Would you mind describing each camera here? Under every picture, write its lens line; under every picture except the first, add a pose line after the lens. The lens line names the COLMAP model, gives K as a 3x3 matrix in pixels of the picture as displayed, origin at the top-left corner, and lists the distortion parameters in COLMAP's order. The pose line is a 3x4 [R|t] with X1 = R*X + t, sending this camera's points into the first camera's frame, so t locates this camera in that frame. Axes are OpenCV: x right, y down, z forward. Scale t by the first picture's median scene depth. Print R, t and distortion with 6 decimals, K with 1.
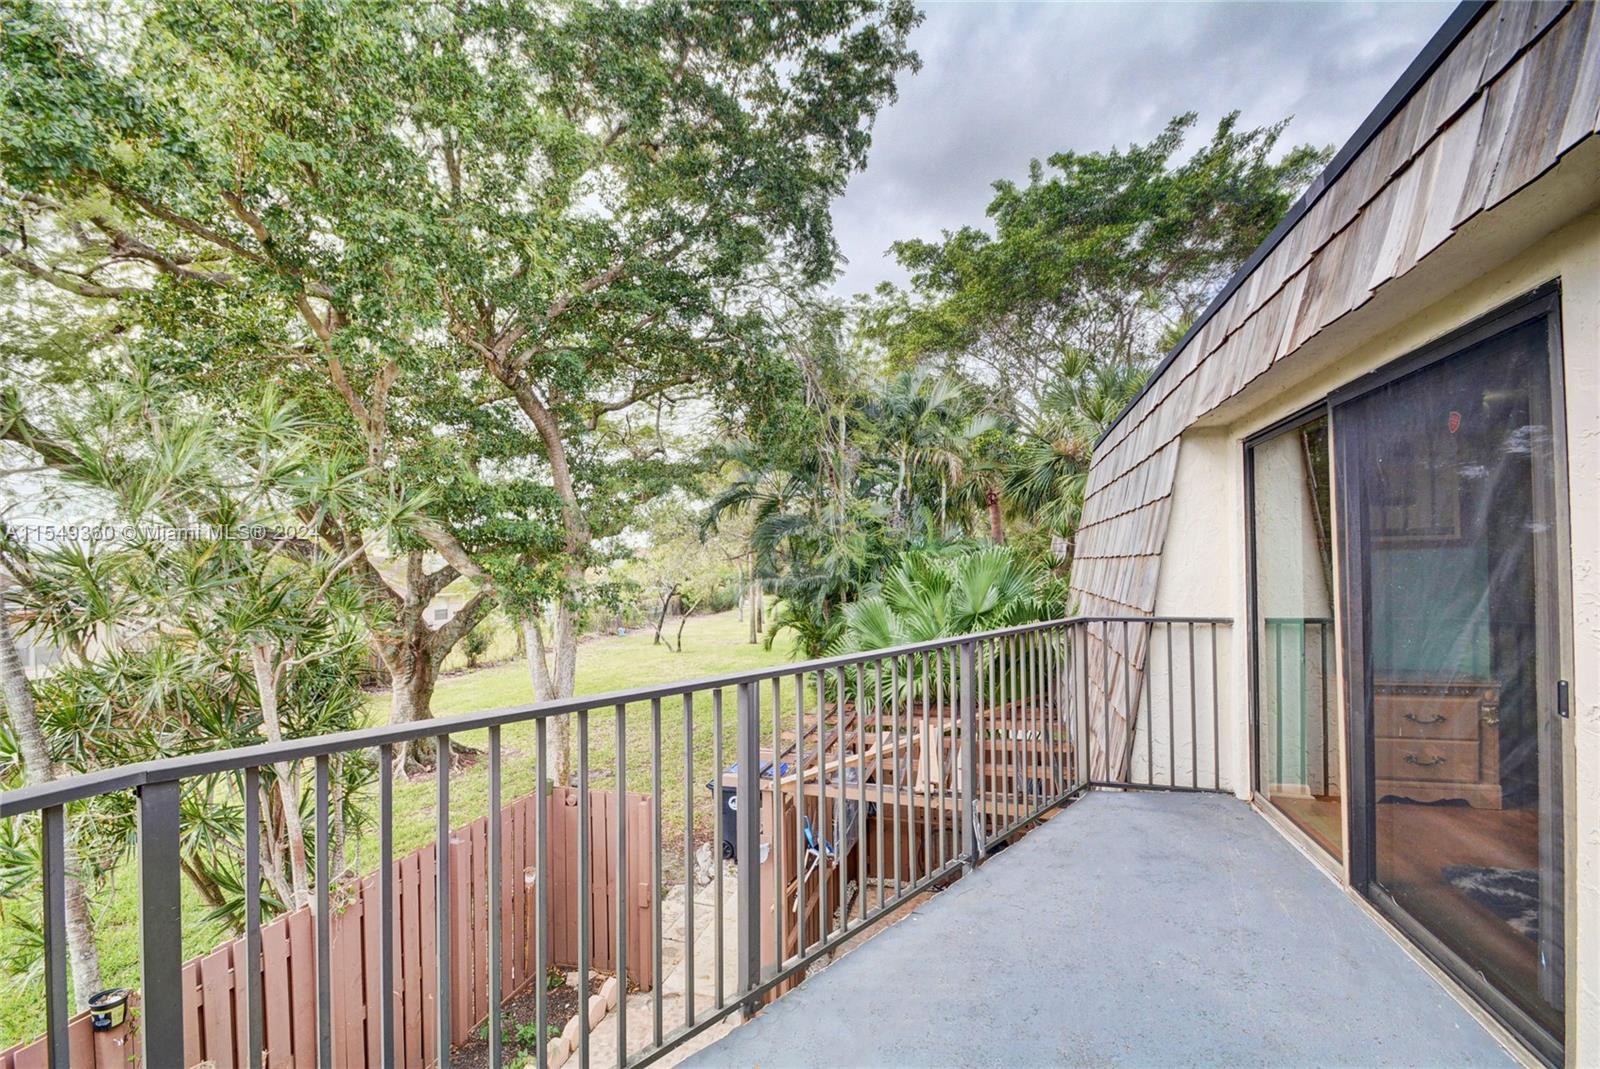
lens RADIAL K [[696.2, 0, 773.7], [0, 696.2, 556.6], [0, 0, 1]] dist [0.024358, -0.021242]
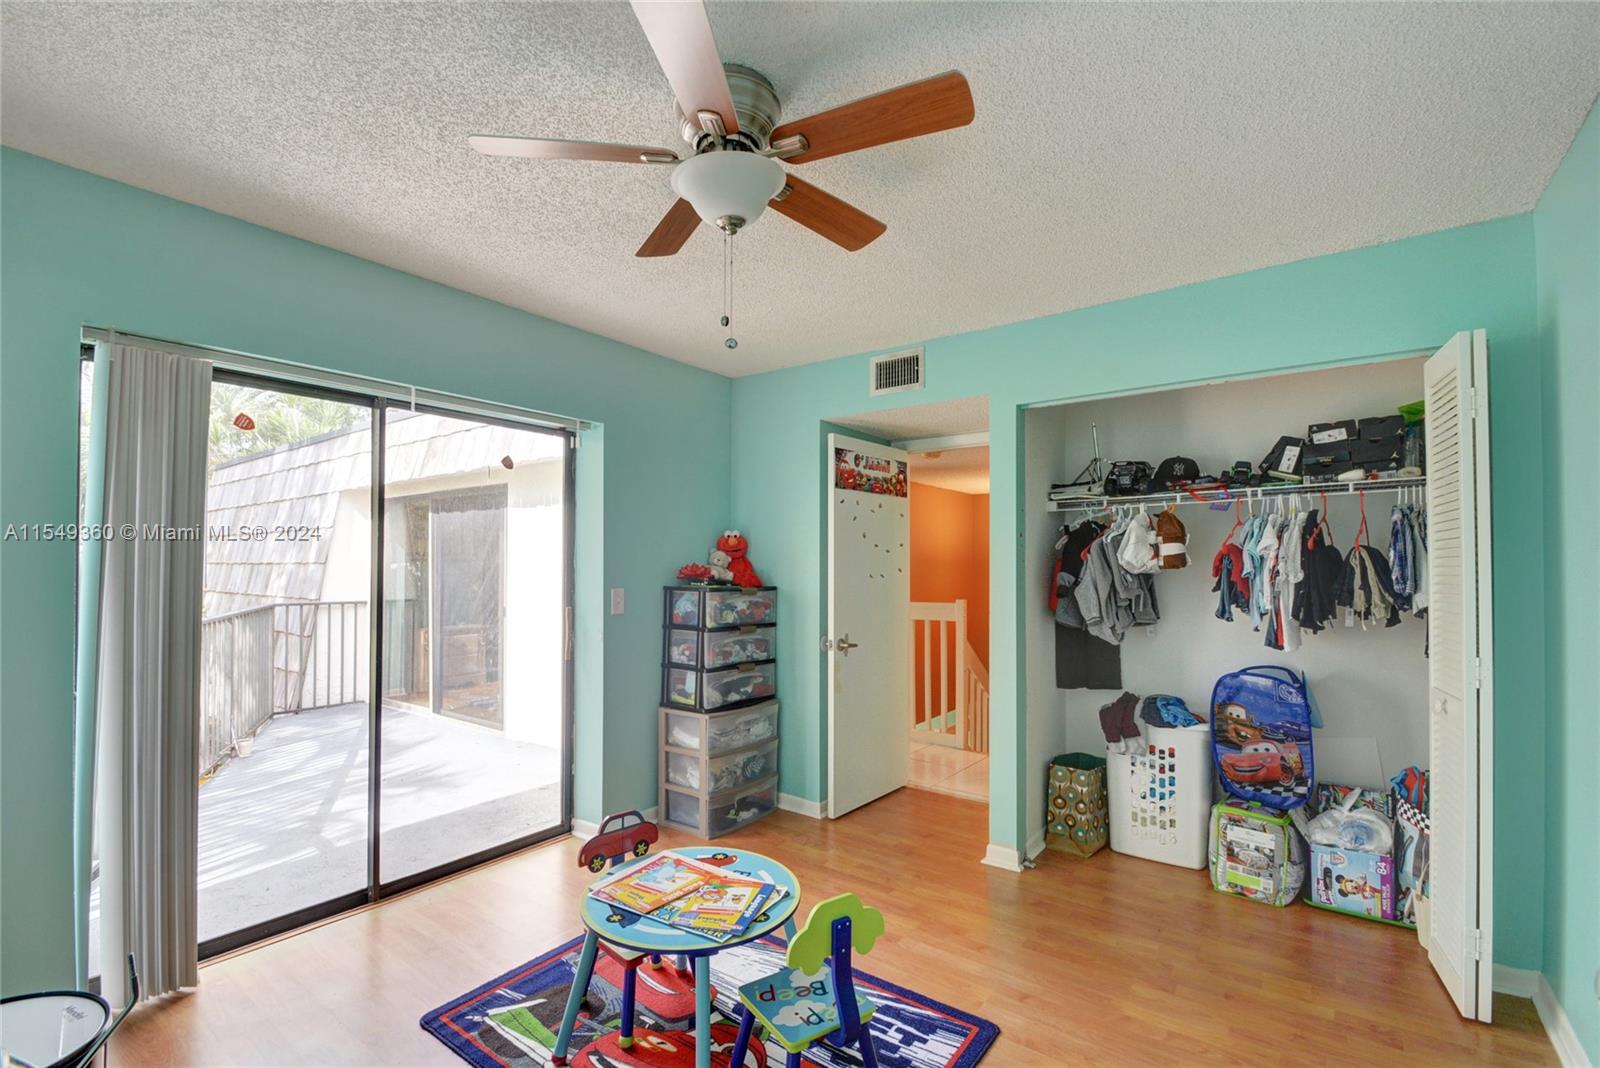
lens RADIAL K [[715.6, 0, 795.1], [0, 715.6, 560.5], [0, 0, 1]] dist [0.000643, 0.000004]
pose [[0.333779, 0.027048, 0.942263, -0.376762], [-0.018435, 0.999584, -0.022163, 0.004539], [-0.942471, -0.009973, 0.334139, -0.336819]]
